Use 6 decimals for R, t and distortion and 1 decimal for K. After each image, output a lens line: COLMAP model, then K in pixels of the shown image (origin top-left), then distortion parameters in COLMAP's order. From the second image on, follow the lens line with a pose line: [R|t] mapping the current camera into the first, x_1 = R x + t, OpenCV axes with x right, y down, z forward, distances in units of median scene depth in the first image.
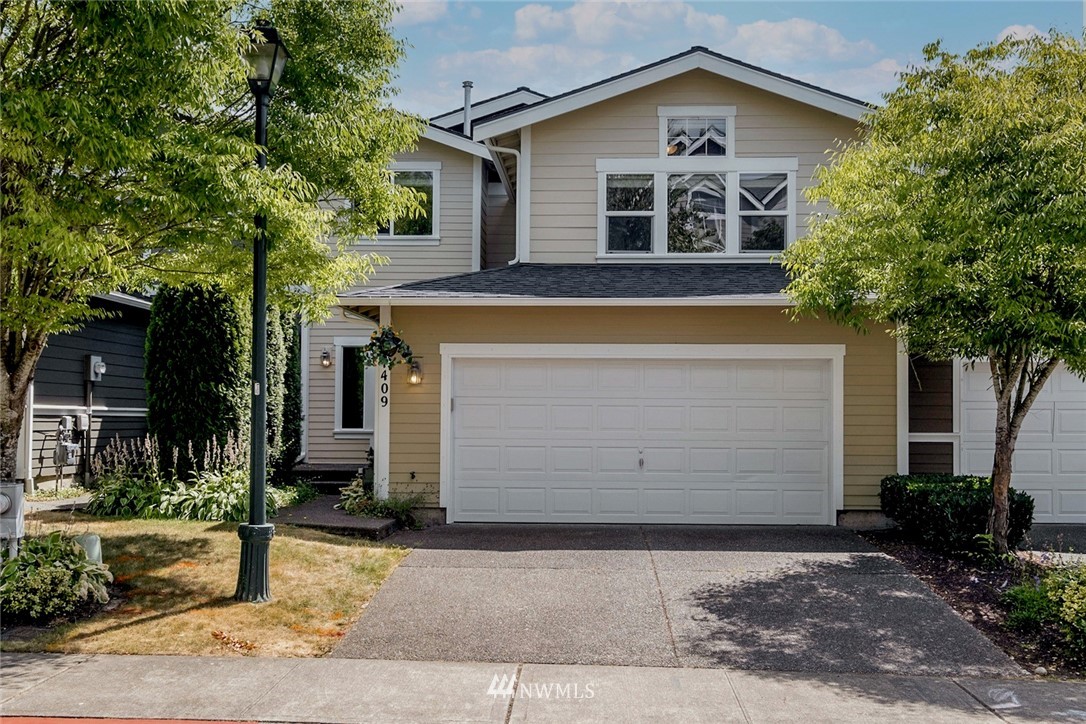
lens RADIAL K [[898.5, 0, 543.6], [0, 898.5, 367.2], [0, 0, 1]] dist [0.009100, 0.021137]
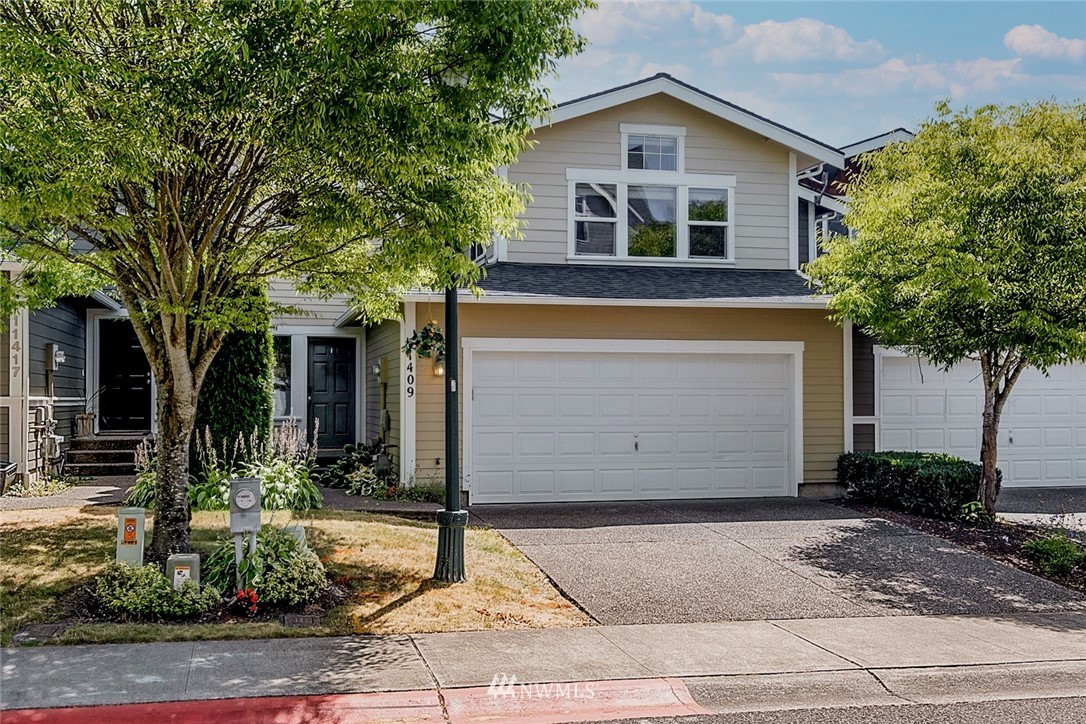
lens RADIAL K [[854.9, 0, 542.8], [0, 854.9, 358.5], [0, 0, 1]] dist [0.010703, 0.015831]
pose [[0.977196, 0.004670, 0.212287, -0.234112], [-0.006088, 0.999963, 0.006025, -0.007964], [-0.212251, -0.007180, 0.977189, -0.013603]]
